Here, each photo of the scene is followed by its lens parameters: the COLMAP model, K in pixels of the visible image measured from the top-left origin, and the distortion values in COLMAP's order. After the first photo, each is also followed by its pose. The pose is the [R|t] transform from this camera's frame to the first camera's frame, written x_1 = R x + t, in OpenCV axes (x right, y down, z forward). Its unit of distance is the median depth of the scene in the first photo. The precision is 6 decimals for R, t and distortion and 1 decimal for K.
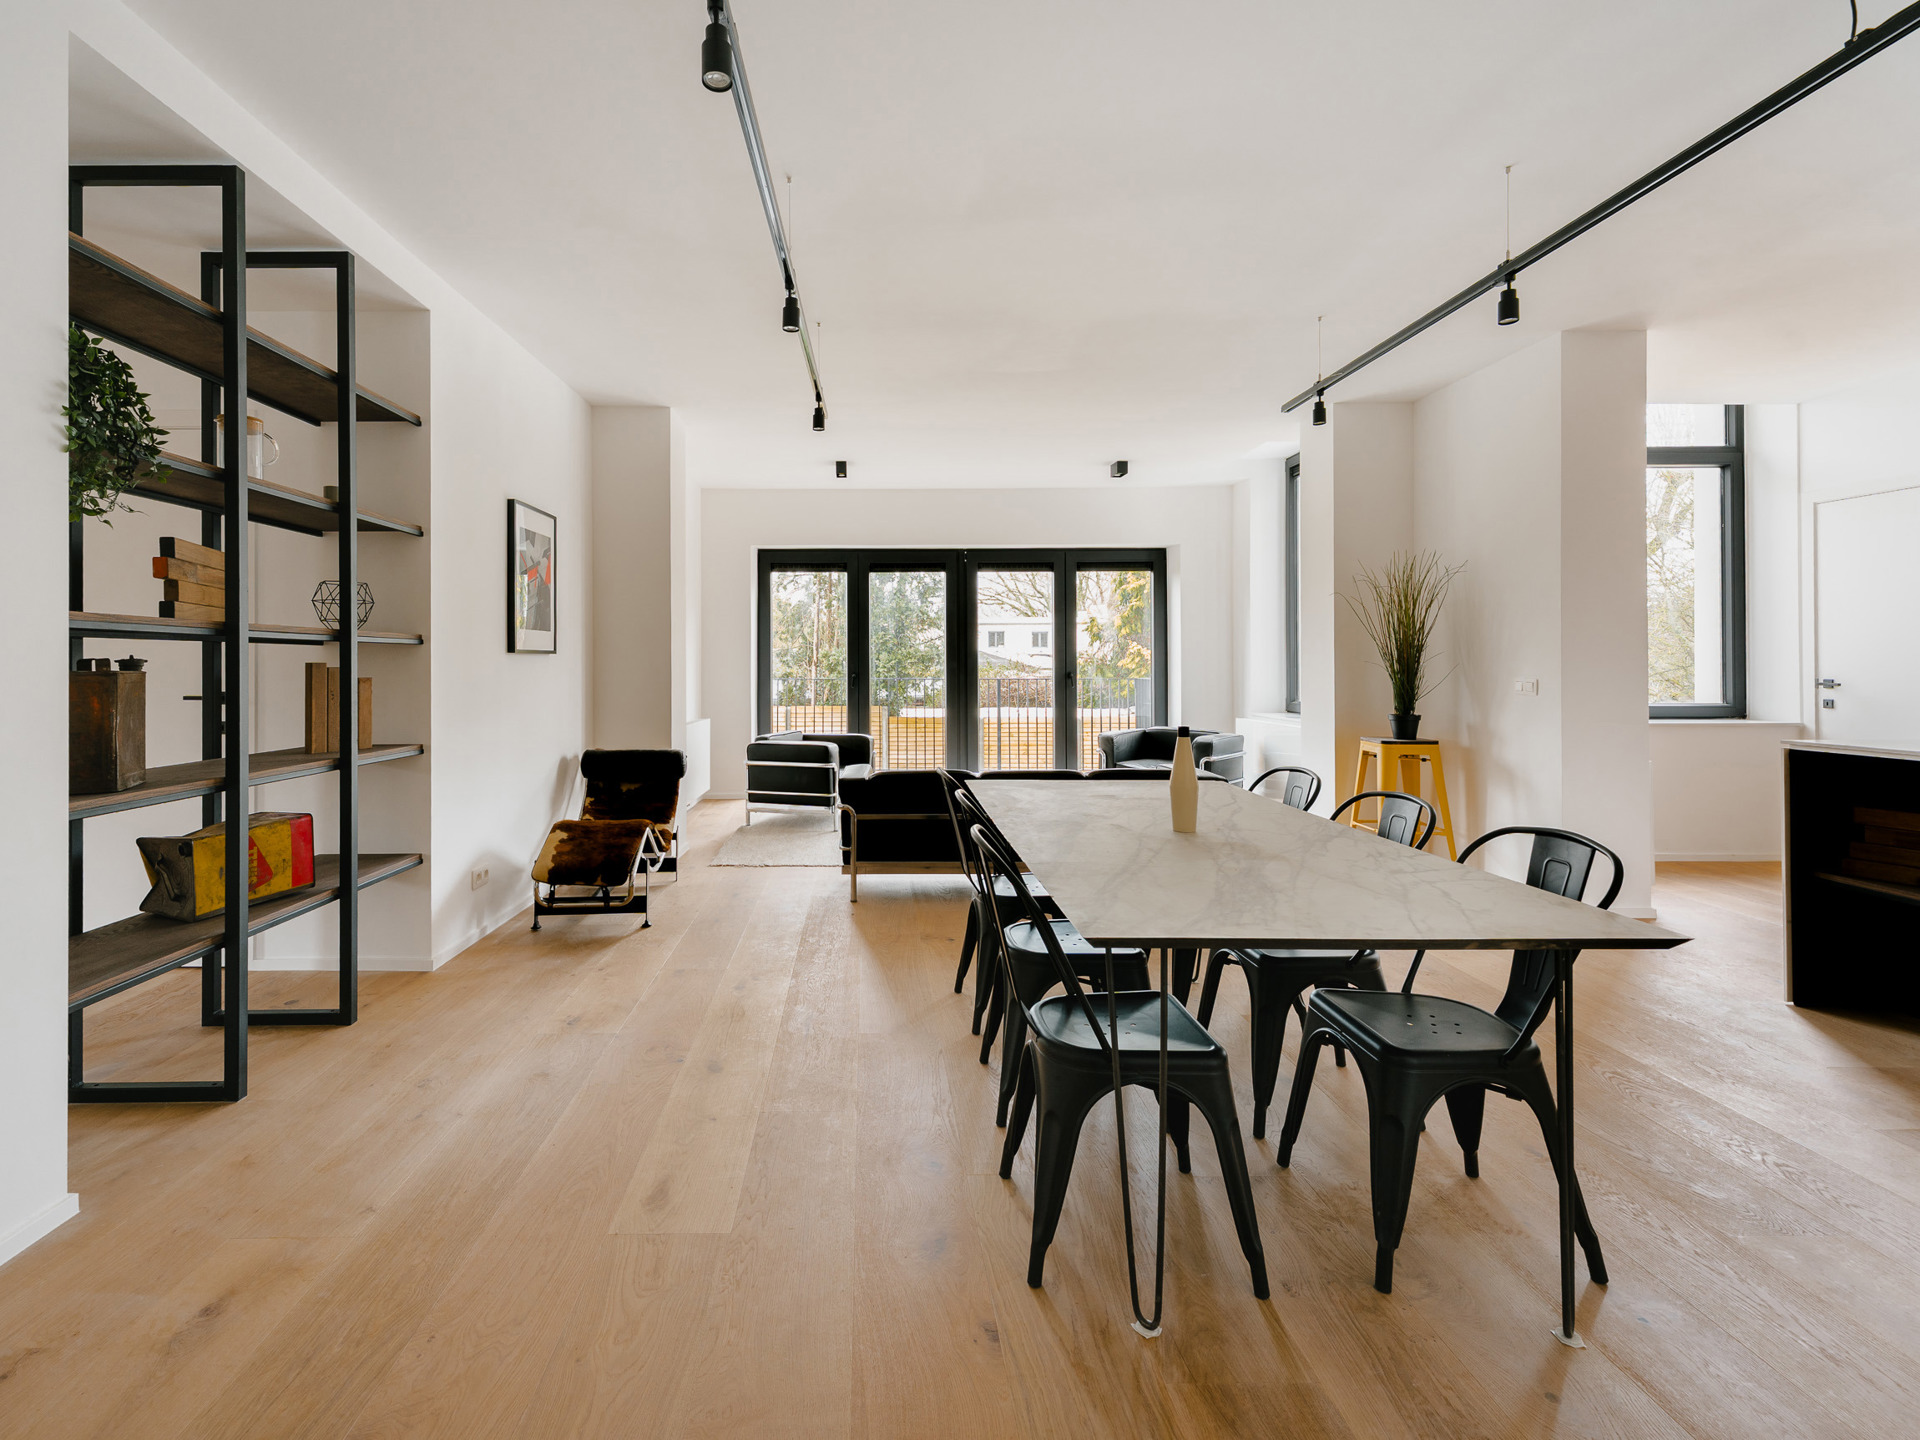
lens RADIAL K [[875.5, 0, 961.2], [0, 875.5, 661.7], [0, 0, 1]] dist [-0.000444, -0.000119]
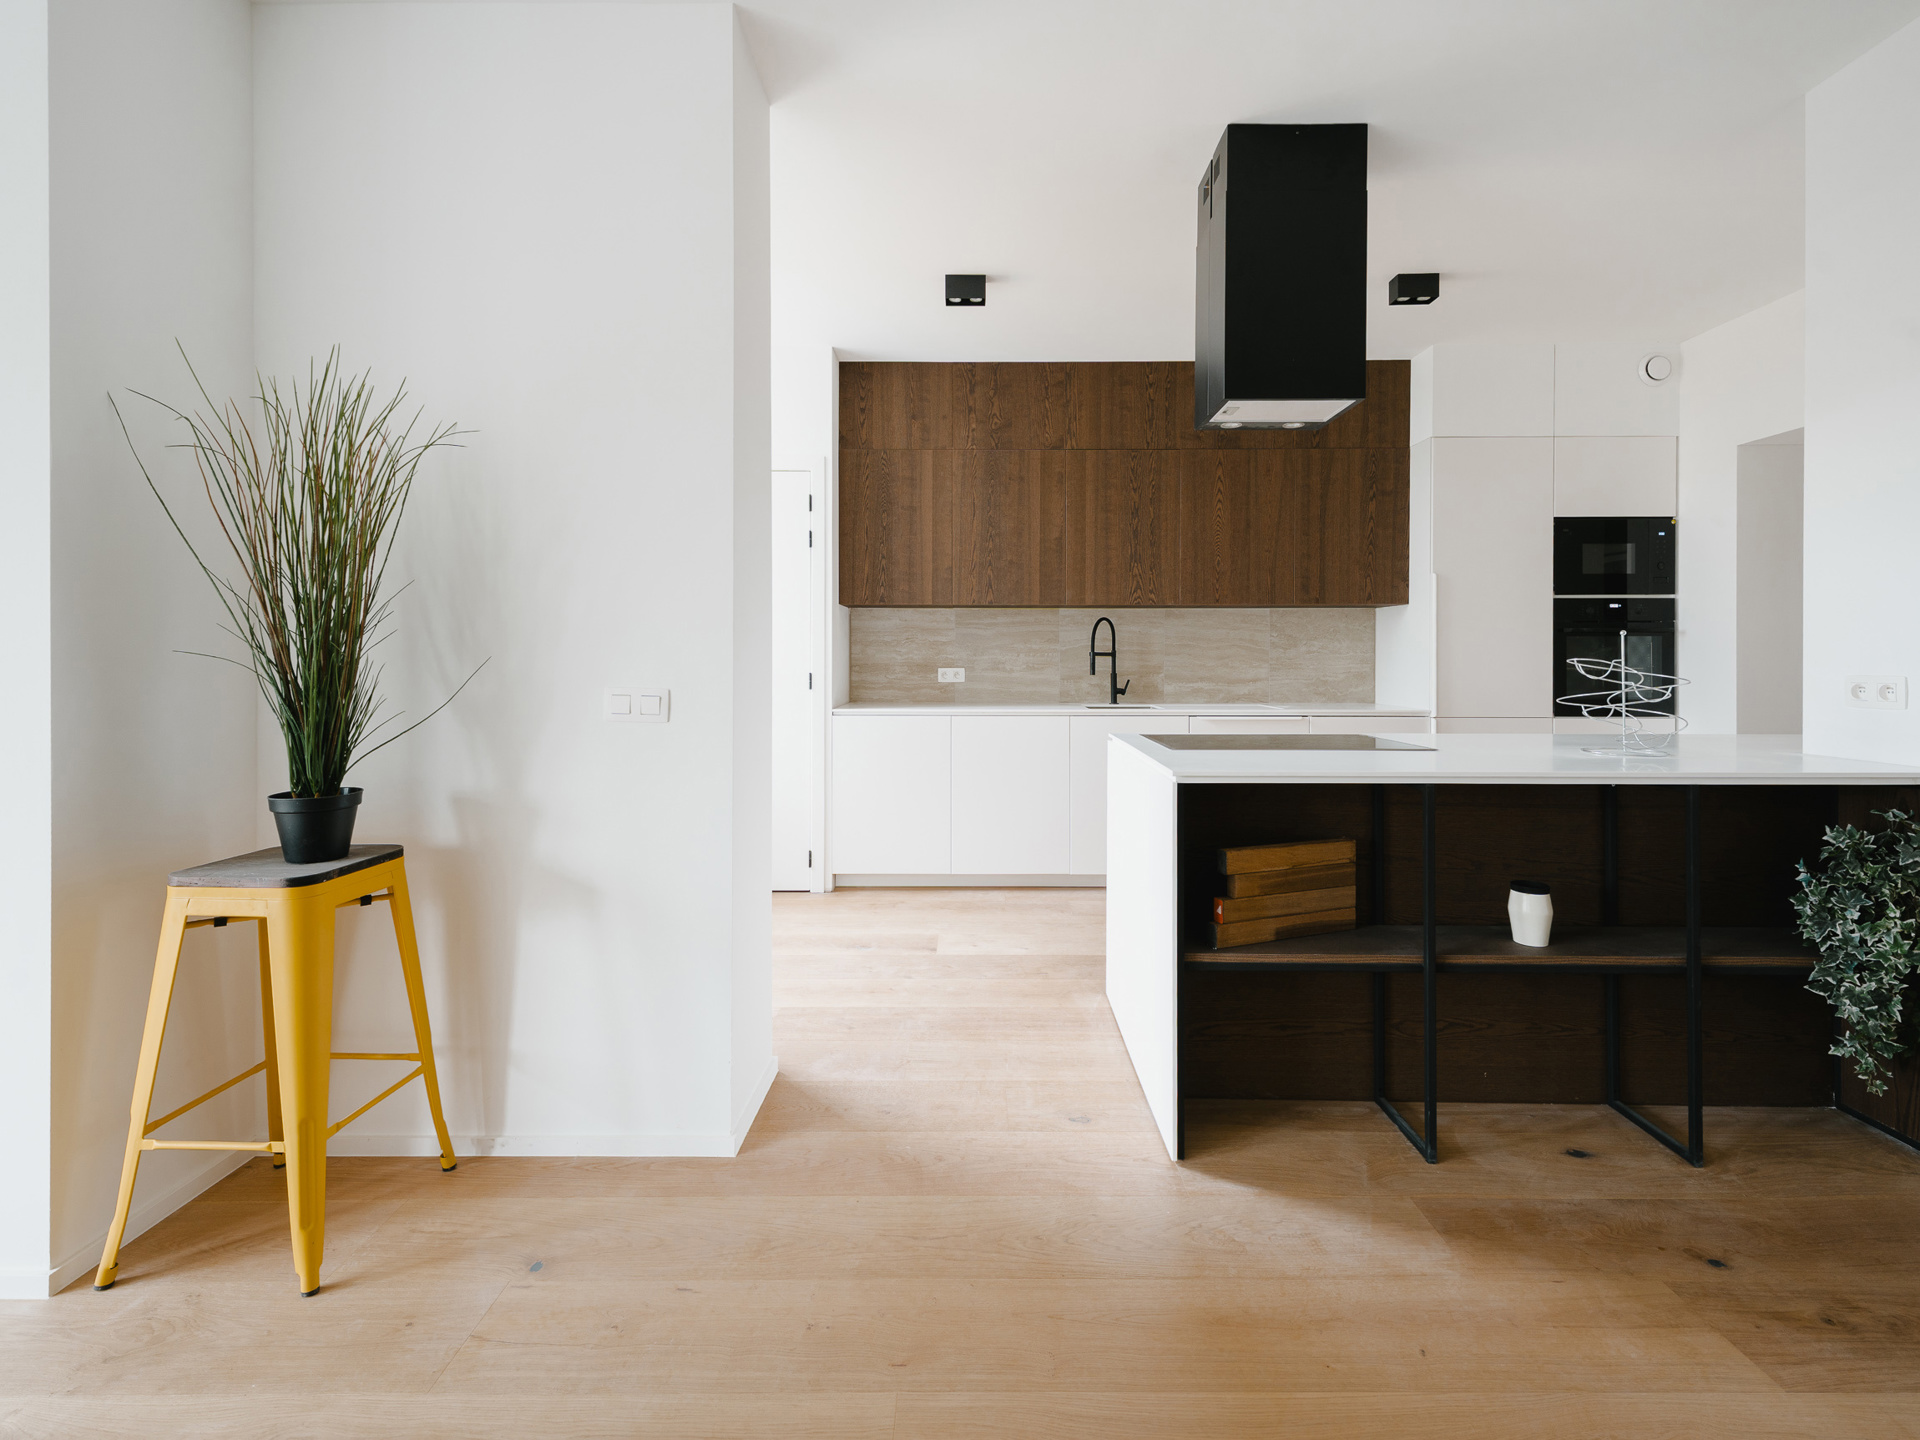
lens RADIAL K [[875.5, 0, 961.2], [0, 875.5, 661.7], [0, 0, 1]] dist [-0.000444, -0.000119]
pose [[0.100261, -0.000608, 0.994961, 0.159598], [-0.005837, 0.999982, 0.001199, 0.002277], [-0.994944, -0.005928, 0.100256, 0.691044]]
